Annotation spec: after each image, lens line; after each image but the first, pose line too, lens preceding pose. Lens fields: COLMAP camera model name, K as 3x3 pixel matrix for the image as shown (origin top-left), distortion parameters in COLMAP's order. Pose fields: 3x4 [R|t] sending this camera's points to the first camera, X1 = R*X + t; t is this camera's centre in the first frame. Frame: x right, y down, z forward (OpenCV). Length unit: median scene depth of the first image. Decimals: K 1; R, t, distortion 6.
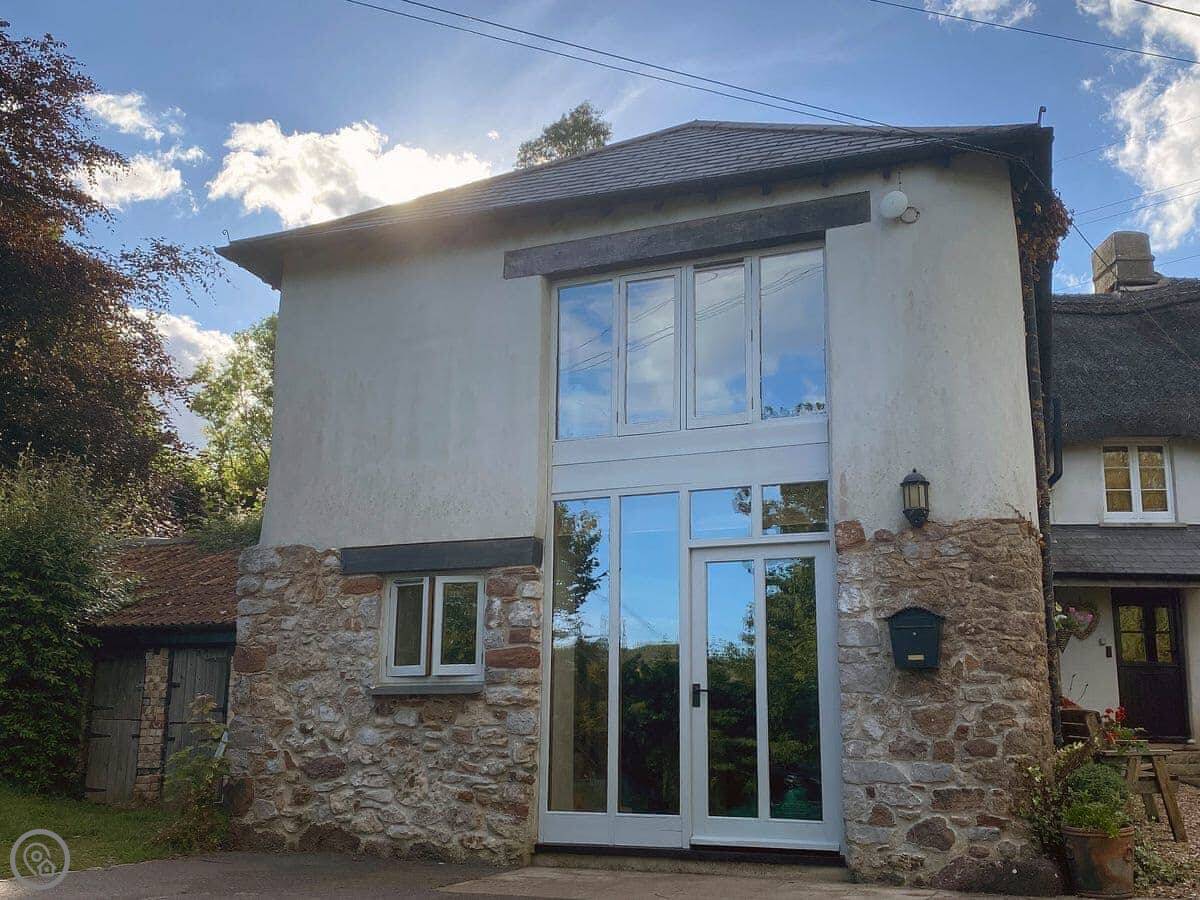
lens RADIAL K [[1219.3, 0, 617.4], [0, 1219.3, 468.5], [0, 0, 1]] dist [0.084871, 0.000000]
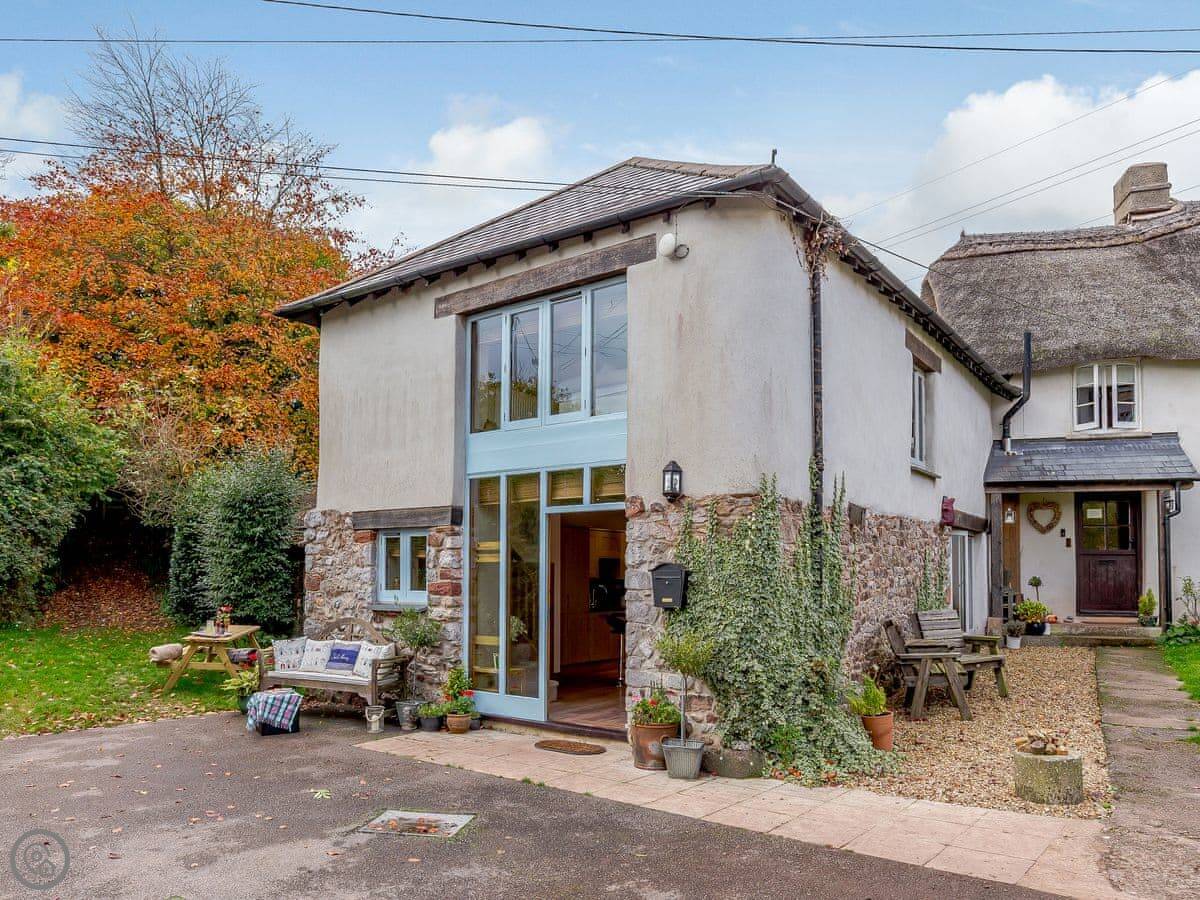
lens RADIAL K [[880.7, 0, 531.7], [0, 880.7, 527.1], [0, 0, 1]] dist [0.039779, -0.022495]
pose [[0.951392, -0.019958, -0.307335, 0.338657], [0.068556, 0.986585, 0.148155, -0.066334], [0.300256, -0.162023, 0.939997, 0.050805]]
